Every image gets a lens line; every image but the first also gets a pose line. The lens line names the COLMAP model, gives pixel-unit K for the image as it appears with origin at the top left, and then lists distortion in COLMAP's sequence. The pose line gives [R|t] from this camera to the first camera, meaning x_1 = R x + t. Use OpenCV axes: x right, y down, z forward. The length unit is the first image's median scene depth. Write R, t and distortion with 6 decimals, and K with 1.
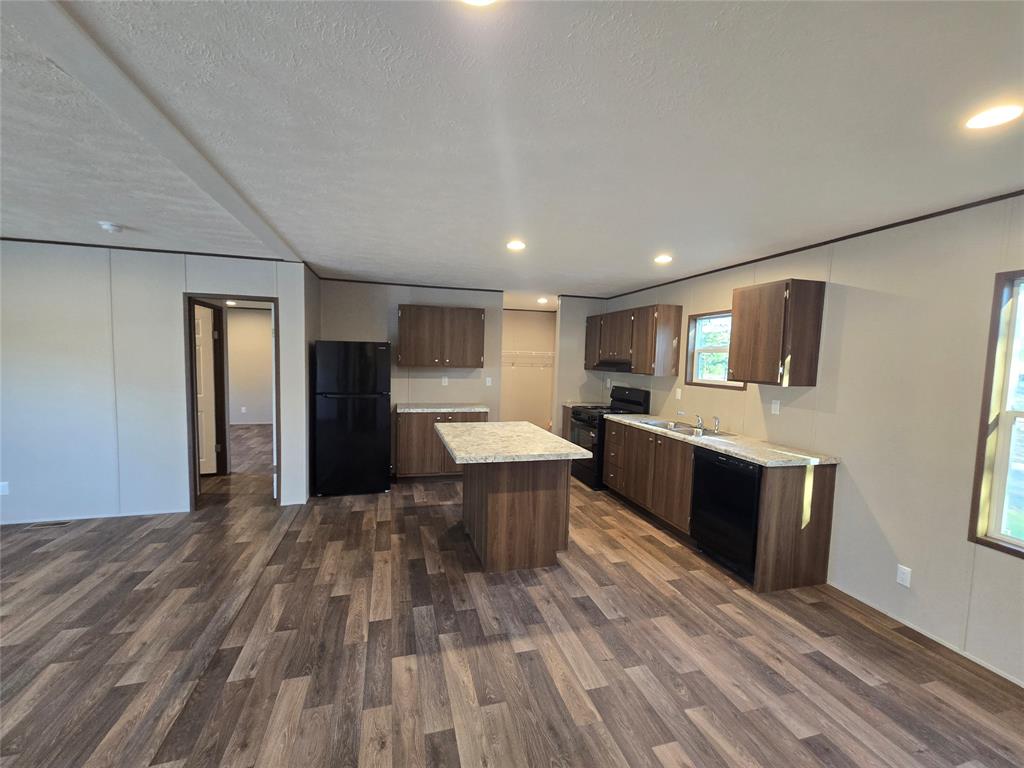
lens RADIAL K [[420.0, 0, 508.9], [0, 420.0, 385.6], [0, 0, 1]] dist [-0.005756, 0.002704]
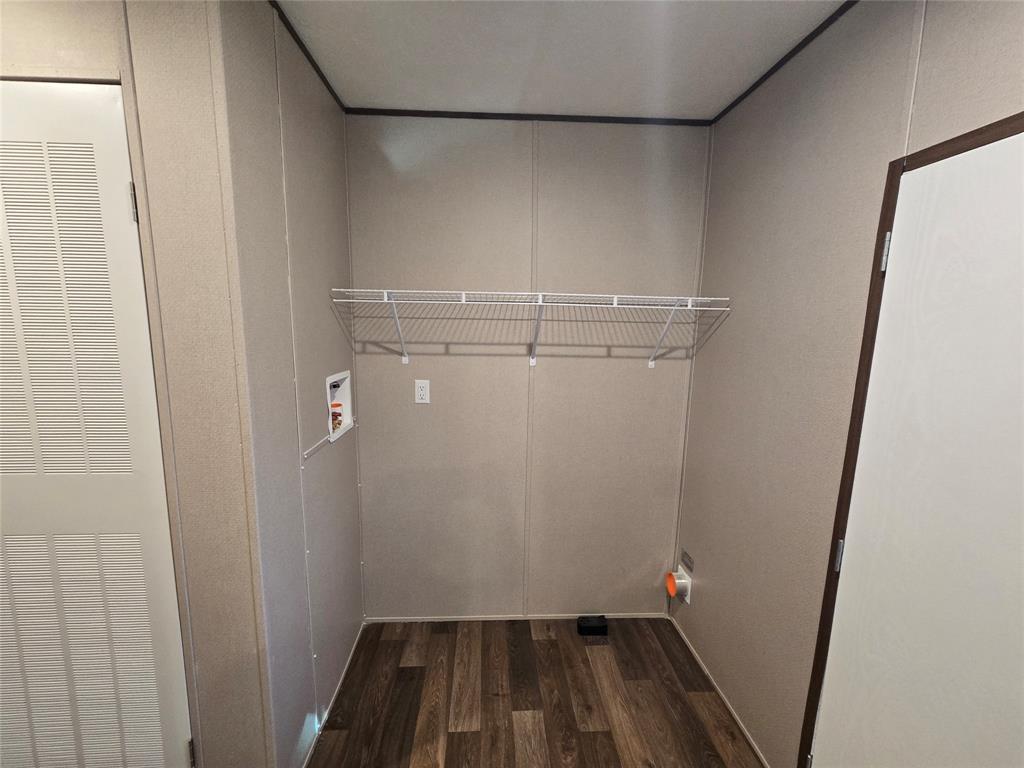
lens RADIAL K [[420.0, 0, 511.7], [0, 420.0, 385.6], [0, 0, 1]] dist [-0.005756, 0.002704]
pose [[0.976176, 0.023258, -0.215730, -0.112259], [-0.008126, 0.997460, 0.070768, -0.028331], [0.216827, -0.067329, 0.973885, 0.439822]]
